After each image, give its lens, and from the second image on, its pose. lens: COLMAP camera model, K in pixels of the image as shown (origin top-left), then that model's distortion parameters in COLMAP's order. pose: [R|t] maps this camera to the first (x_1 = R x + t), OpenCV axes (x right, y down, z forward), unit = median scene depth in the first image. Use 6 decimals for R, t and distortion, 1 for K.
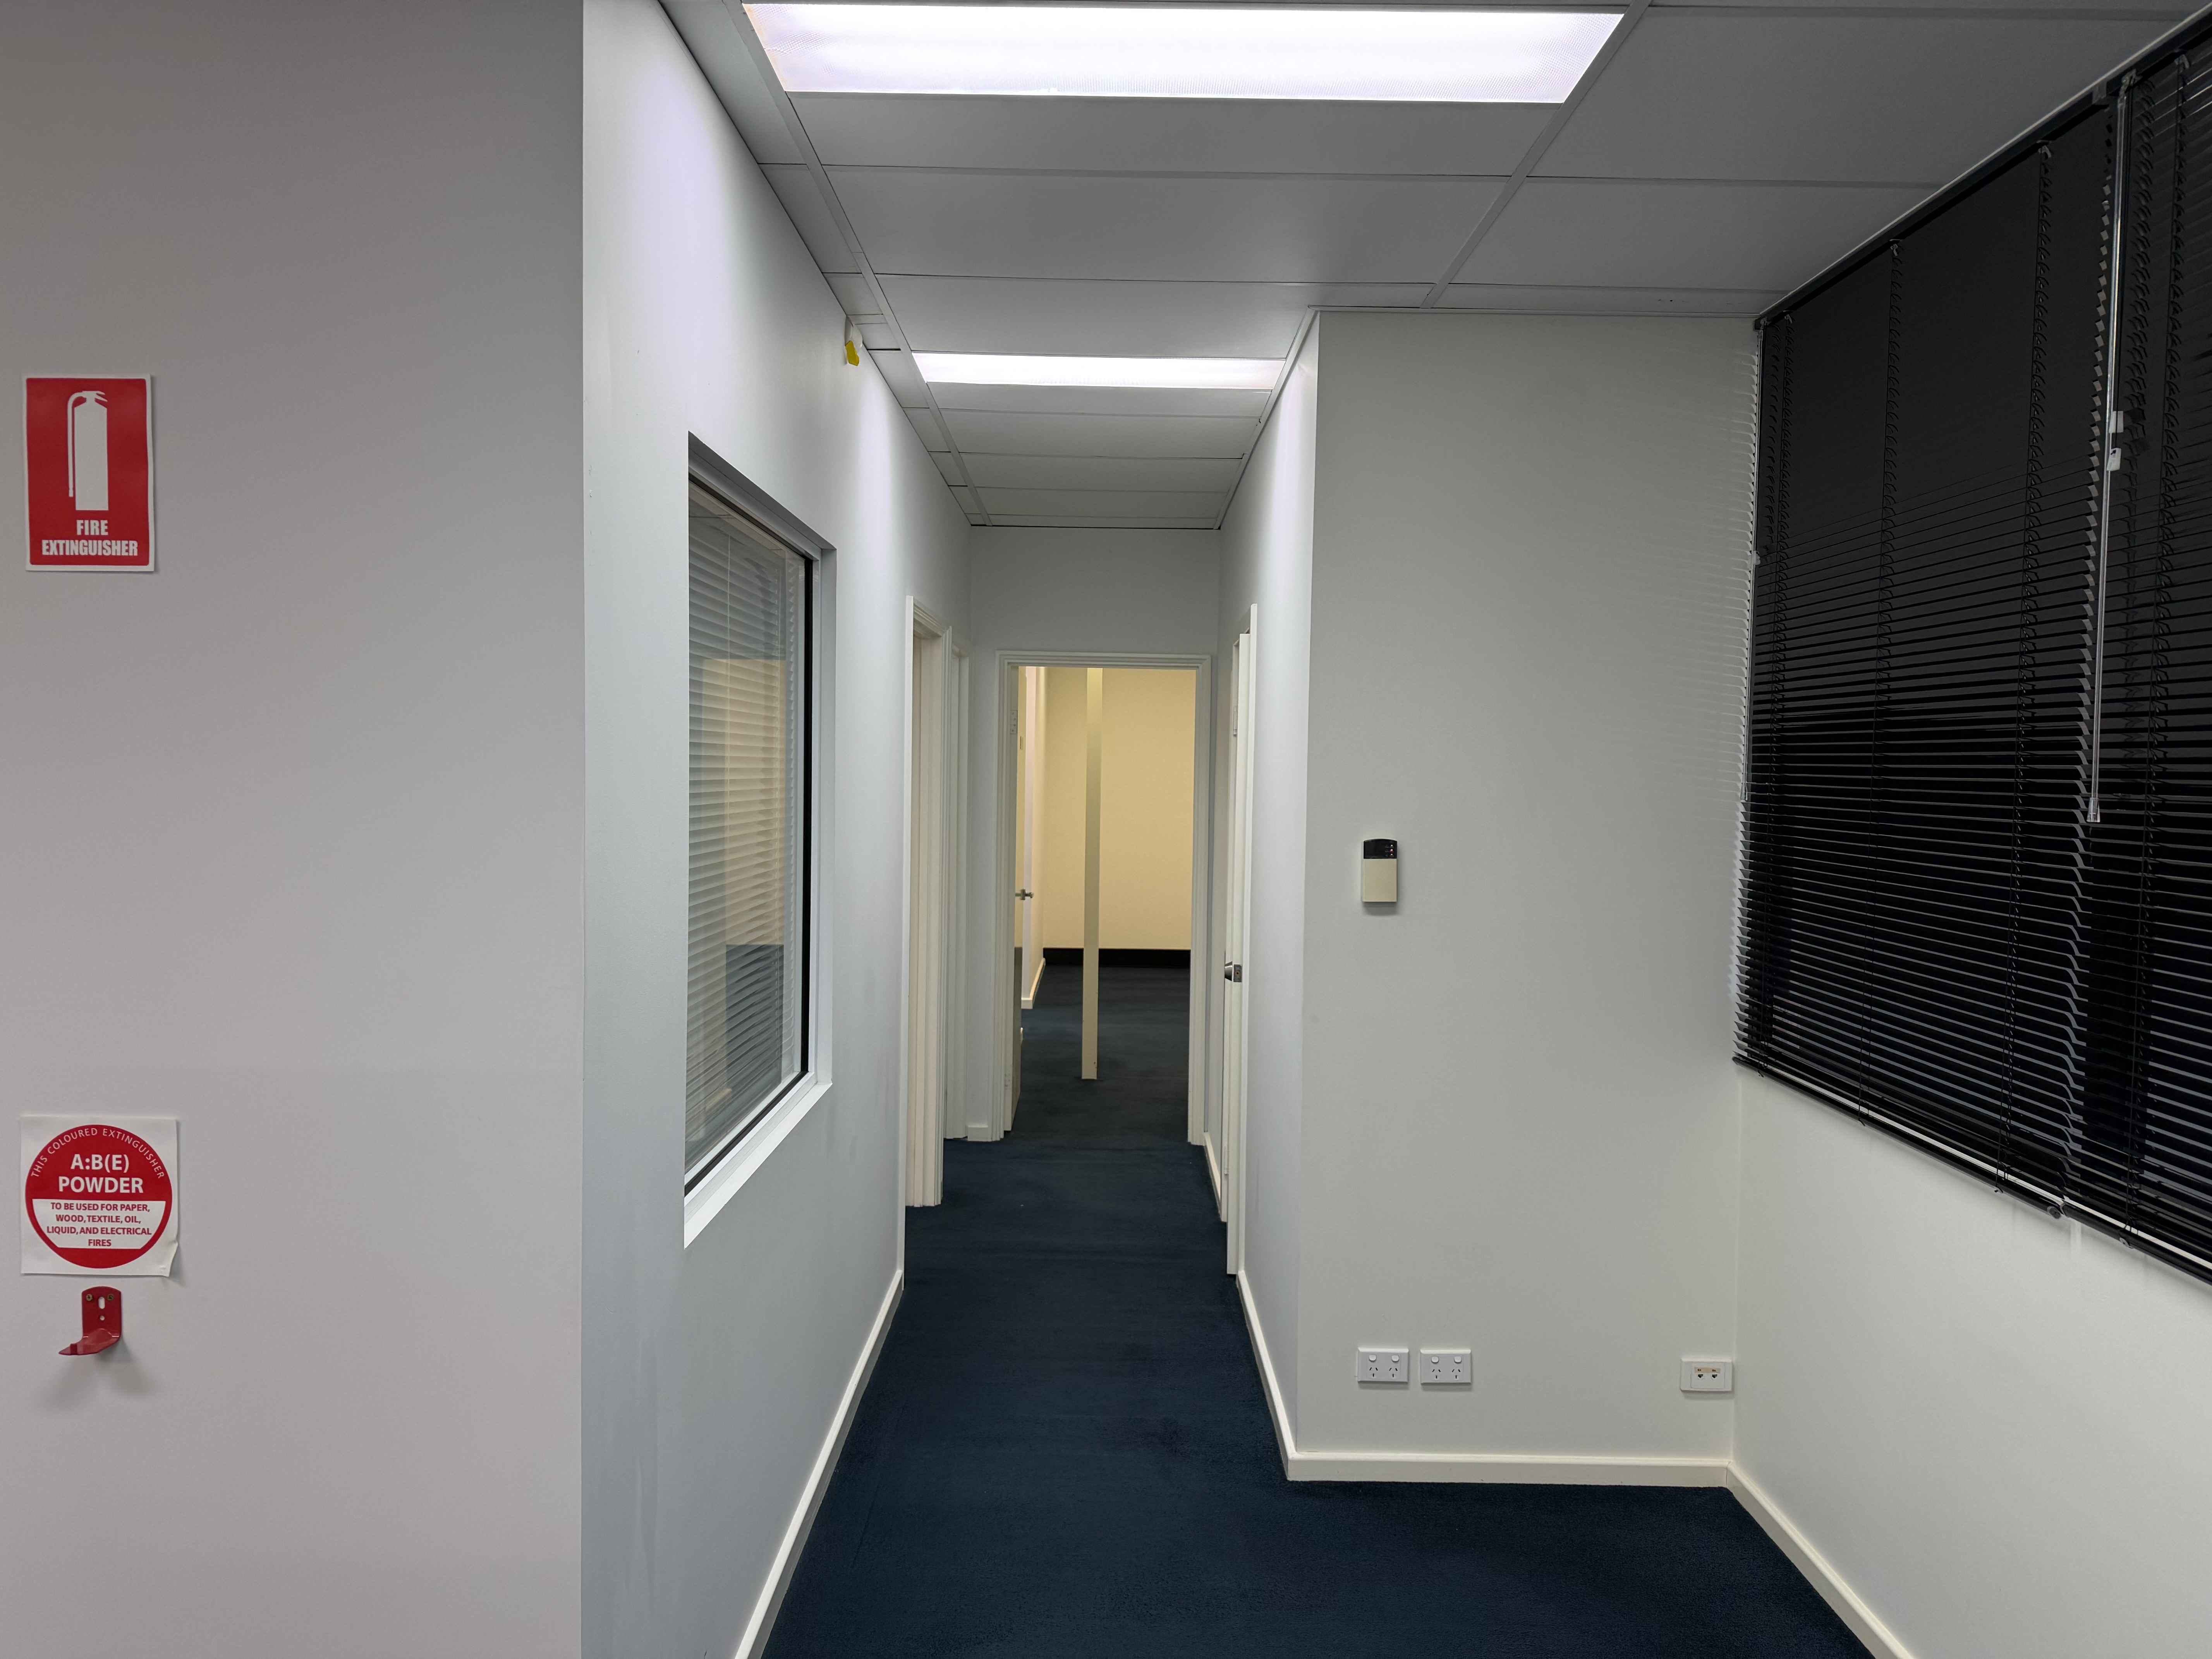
lens RADIAL K [[1552.5, 0, 1108.6], [0, 1552.5, 834.5], [0, 0, 1]] dist [0.018826, -0.013991]
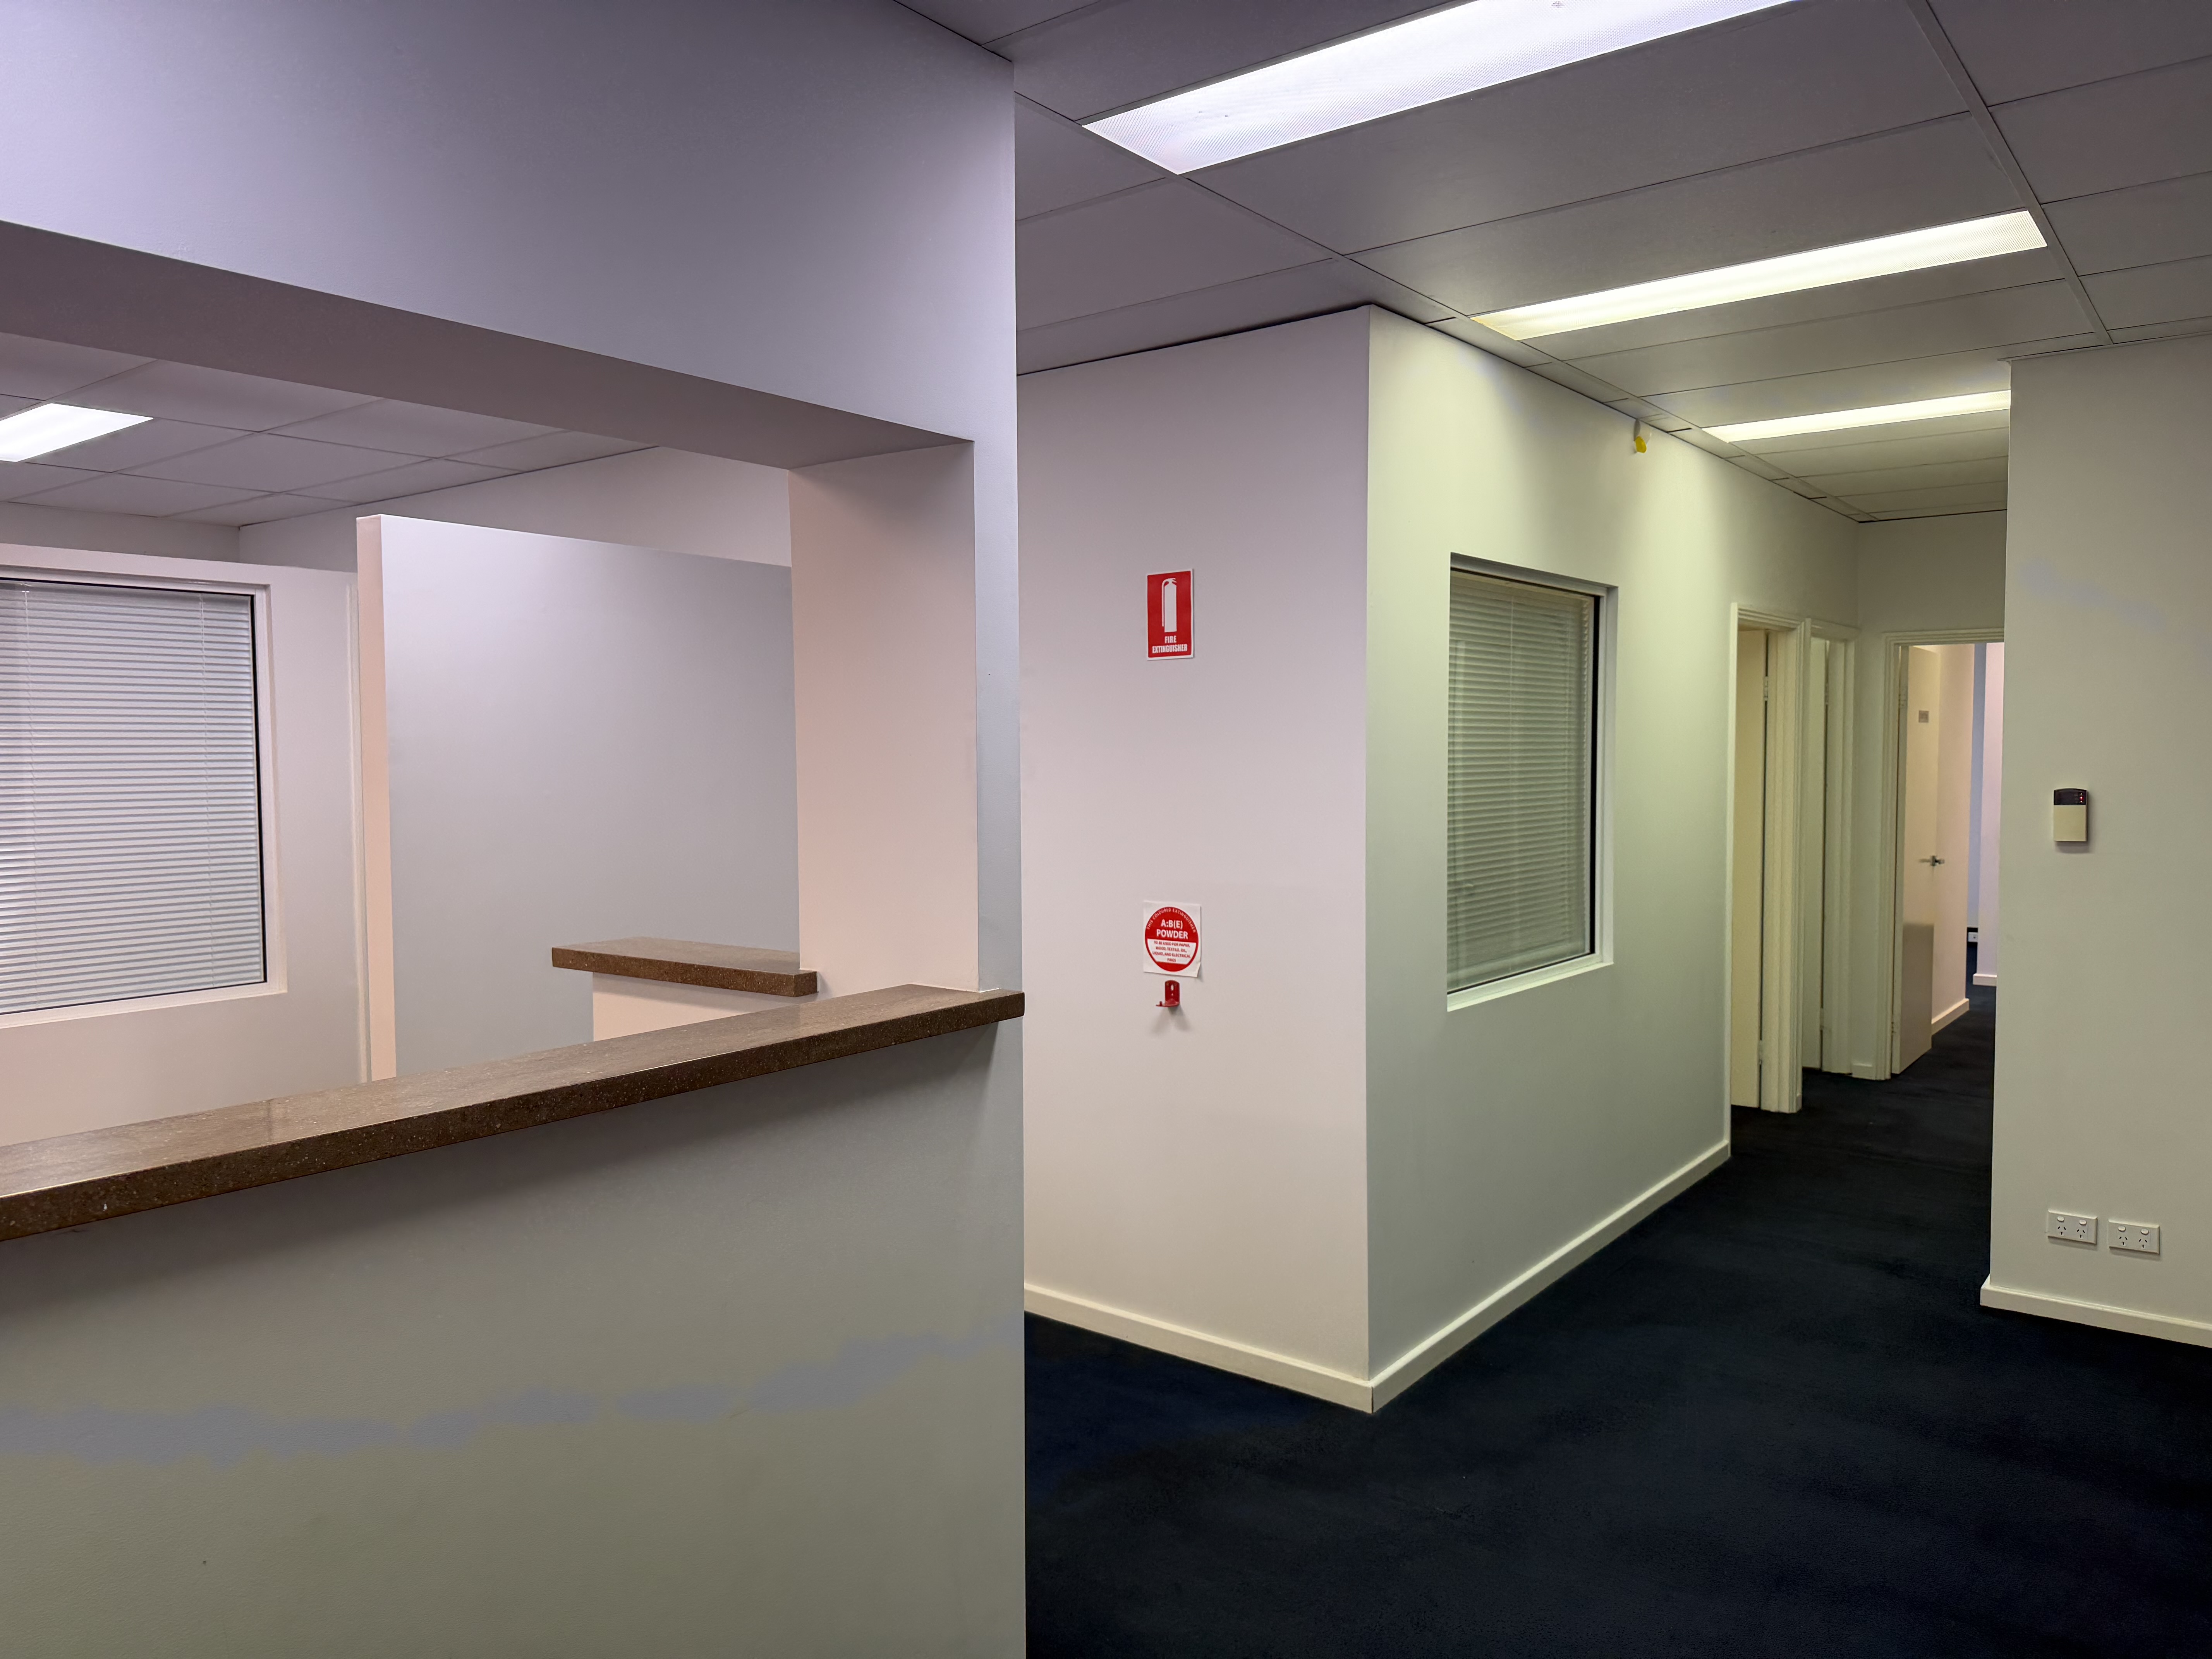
lens RADIAL K [[1552.5, 0, 1103.3], [0, 1552.5, 830.7], [0, 0, 1]] dist [0.018826, -0.013991]
pose [[0.793134, 0.009105, -0.608979, 0.623251], [-0.005558, 0.999955, 0.007713, 0.059646], [0.609022, -0.002733, 0.793149, -0.814828]]
